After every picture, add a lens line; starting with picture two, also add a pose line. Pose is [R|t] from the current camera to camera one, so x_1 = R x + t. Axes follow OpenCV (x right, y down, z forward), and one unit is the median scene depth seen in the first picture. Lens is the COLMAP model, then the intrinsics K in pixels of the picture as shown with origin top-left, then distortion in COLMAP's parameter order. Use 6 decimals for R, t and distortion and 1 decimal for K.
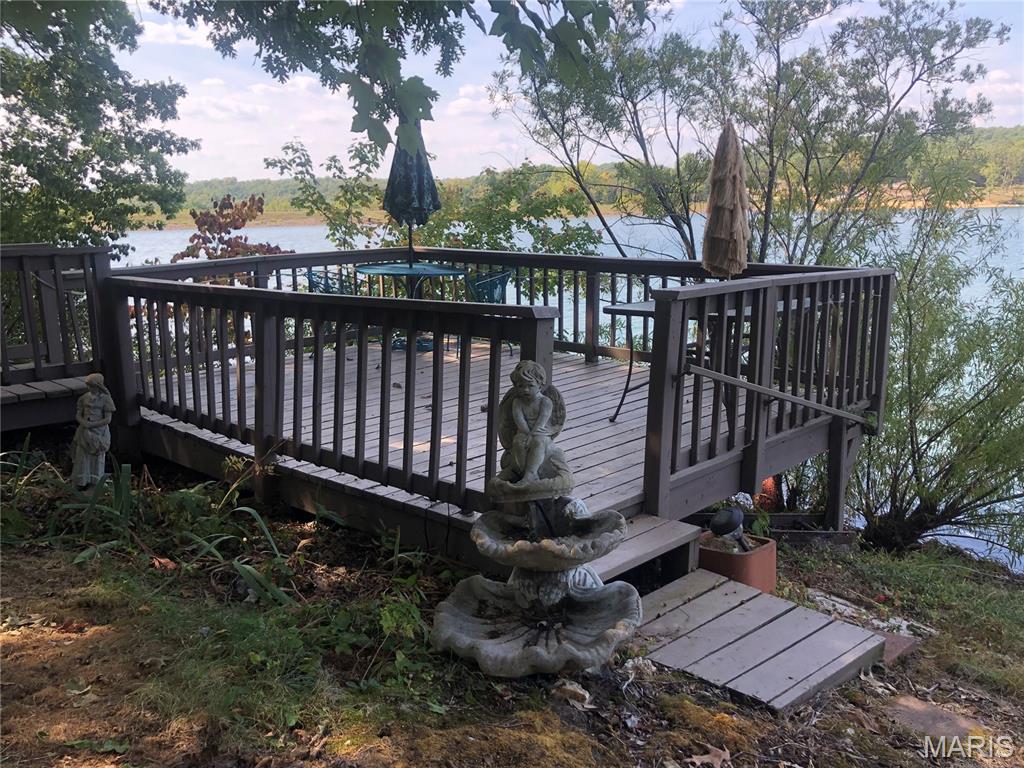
lens RADIAL K [[841.1, 0, 506.6], [0, 841.1, 388.7], [0, 0, 1]] dist [0.048286, -0.055826]
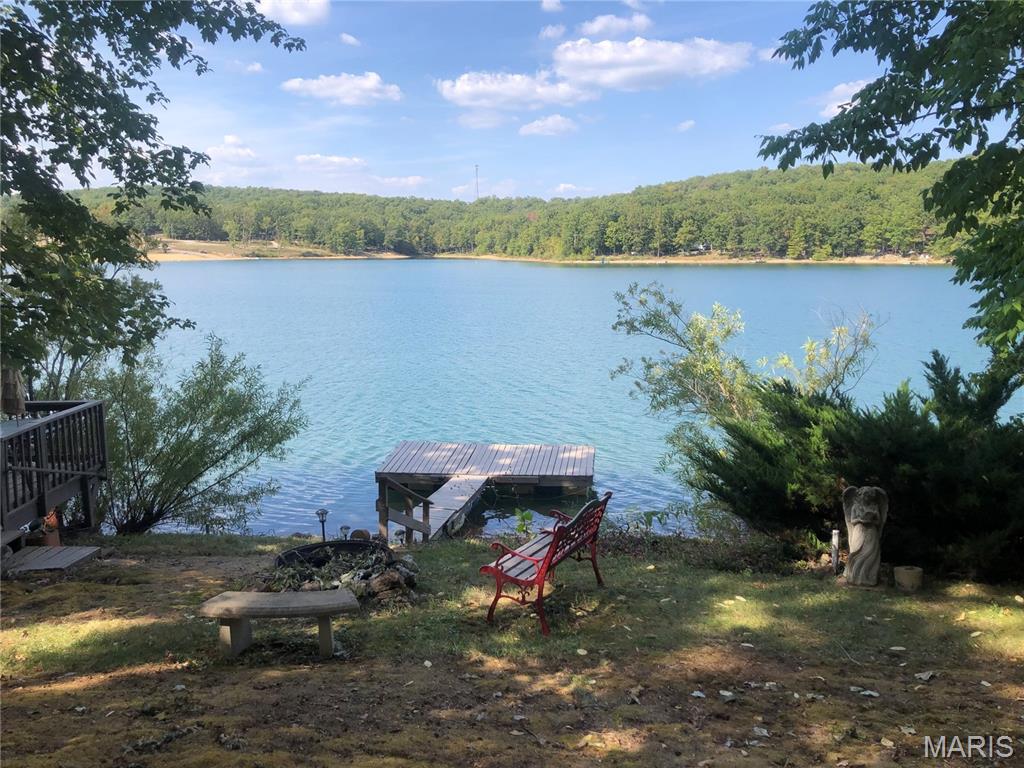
lens RADIAL K [[841.1, 0, 508.9], [0, 841.1, 384.1], [0, 0, 1]] dist [0.048286, -0.055826]
pose [[0.688569, -0.099278, 0.718343, -0.405557], [0.138035, 0.990417, 0.004567, -0.058591], [-0.711913, 0.096011, 0.695674, -1.345272]]
